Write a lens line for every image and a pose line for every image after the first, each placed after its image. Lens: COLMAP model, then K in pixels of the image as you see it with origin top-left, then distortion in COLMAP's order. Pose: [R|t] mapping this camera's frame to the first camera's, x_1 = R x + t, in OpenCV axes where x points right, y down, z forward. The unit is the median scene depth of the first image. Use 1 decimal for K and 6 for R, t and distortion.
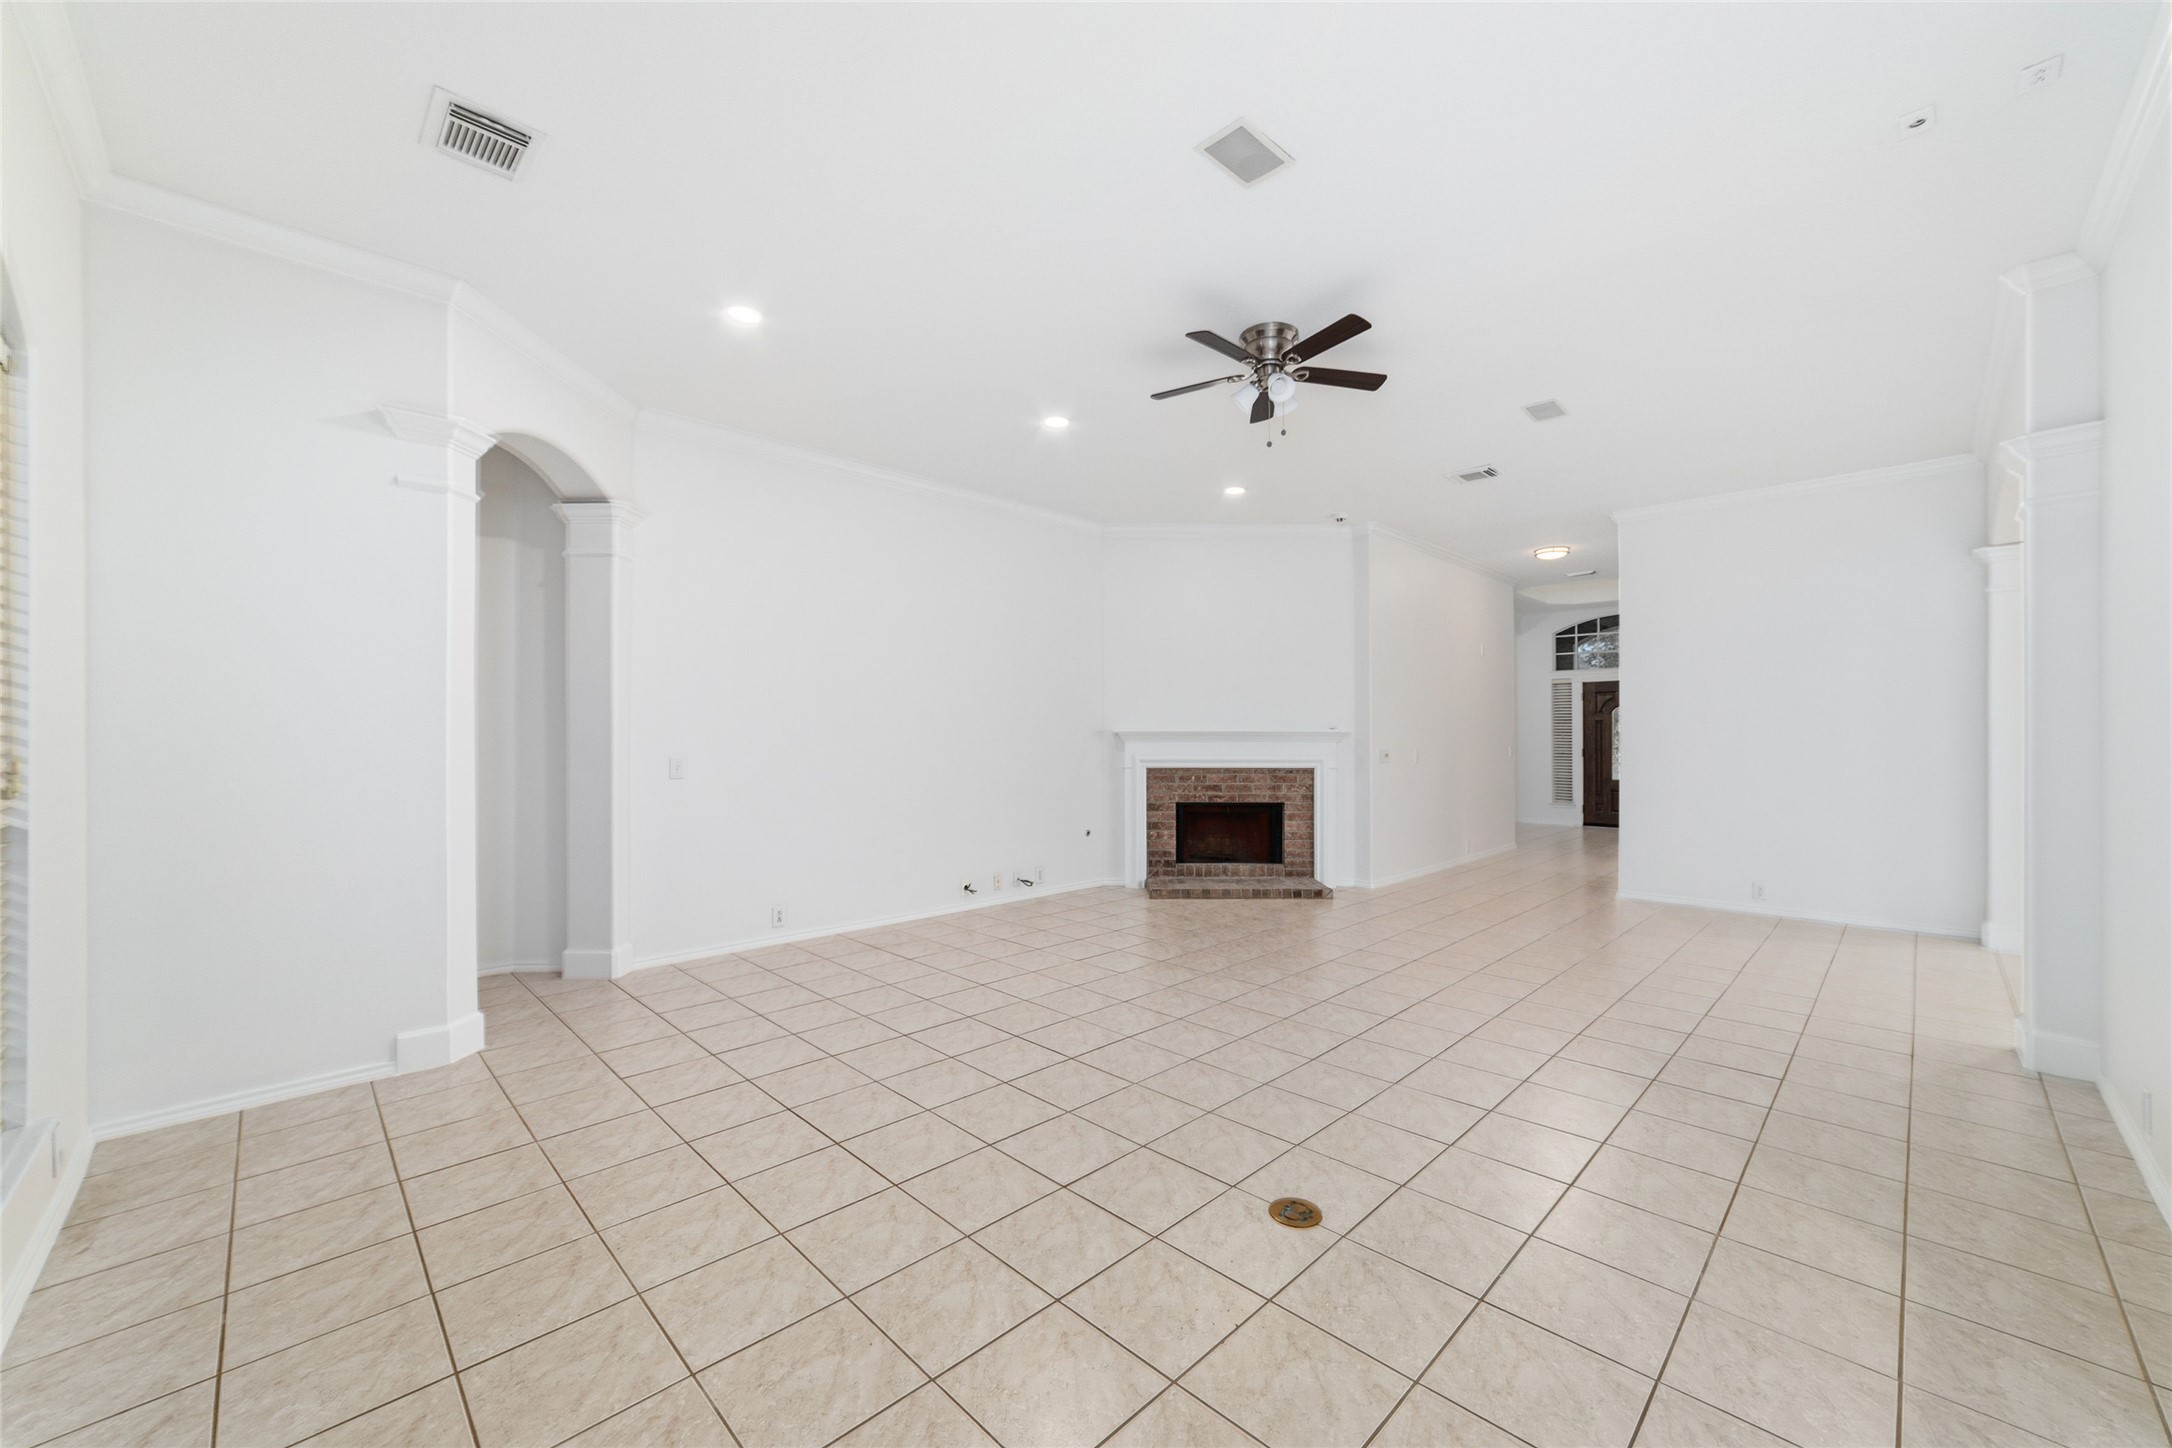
lens RADIAL K [[832.6, 0, 1091.7], [0, 832.6, 721.8], [0, 0, 1]] dist [0.002126, 0.001638]
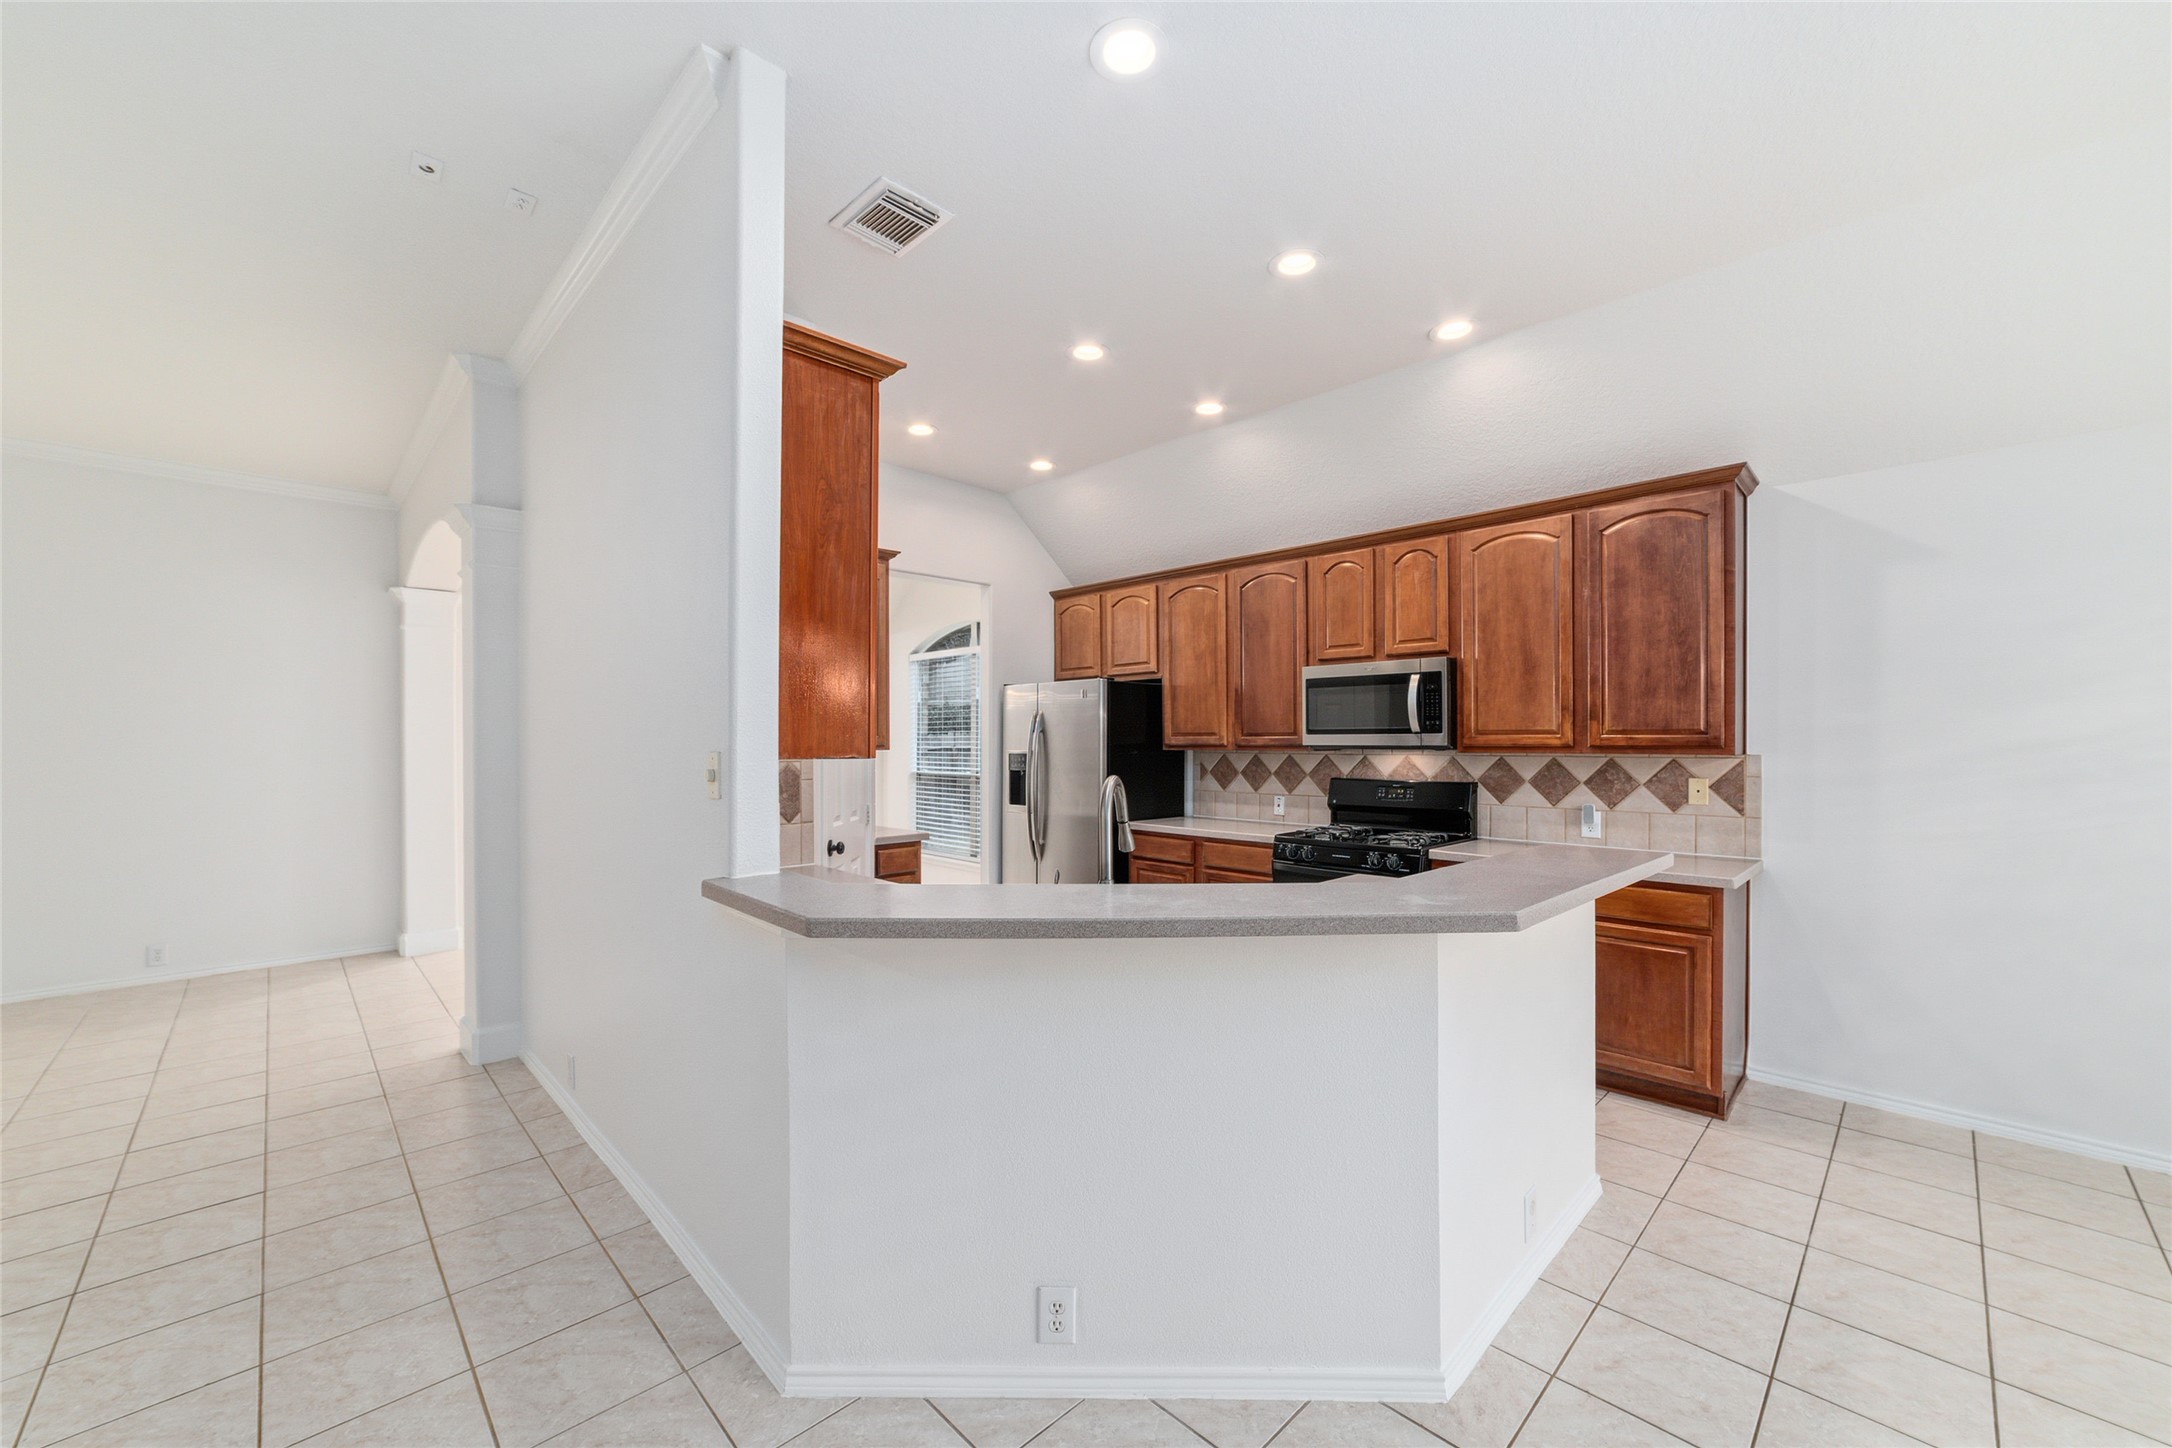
lens RADIAL K [[832.6, 0, 1075.3], [0, 832.6, 753.2], [0, 0, 1]] dist [0.002126, 0.001638]
pose [[0.012365, -0.011868, 0.999853, -0.003467], [-0.024114, 0.999635, 0.012163, -0.027890], [-0.999633, -0.024261, 0.012074, 0.110600]]
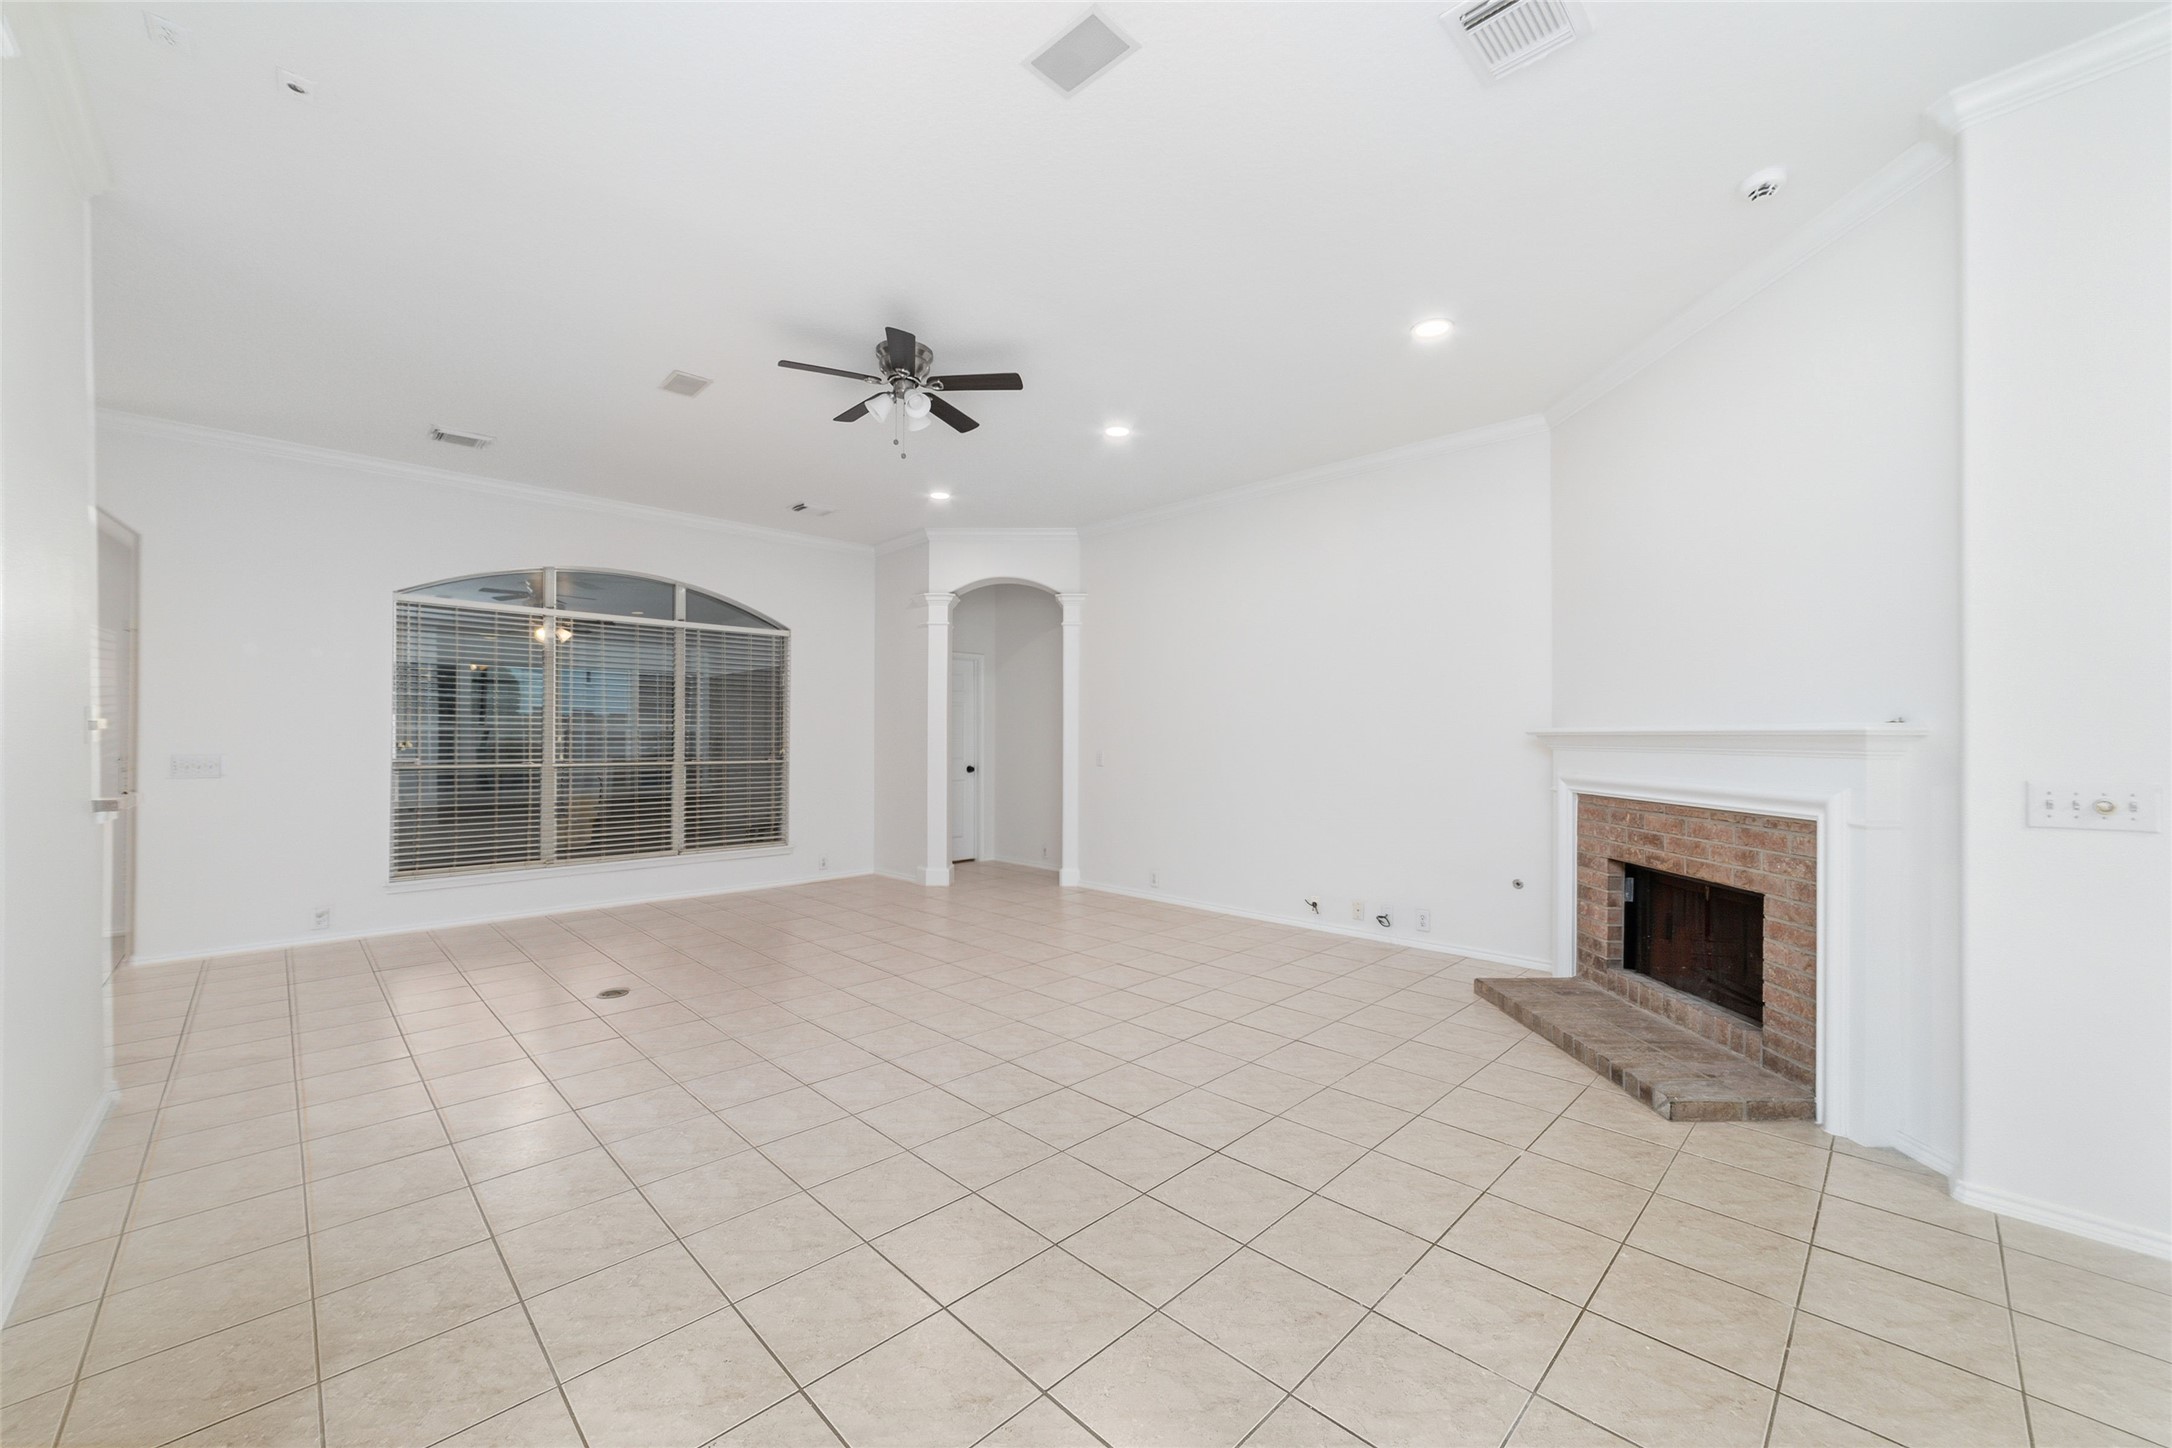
lens RADIAL K [[832.6, 0, 1088.6], [0, 832.6, 740.6], [0, 0, 1]] dist [0.002126, 0.001638]
pose [[0.001131, 0.001574, -0.999998, 0.718430], [0.016112, 0.999869, 0.001592, 0.012173], [0.999870, -0.016114, 0.001106, 0.705704]]
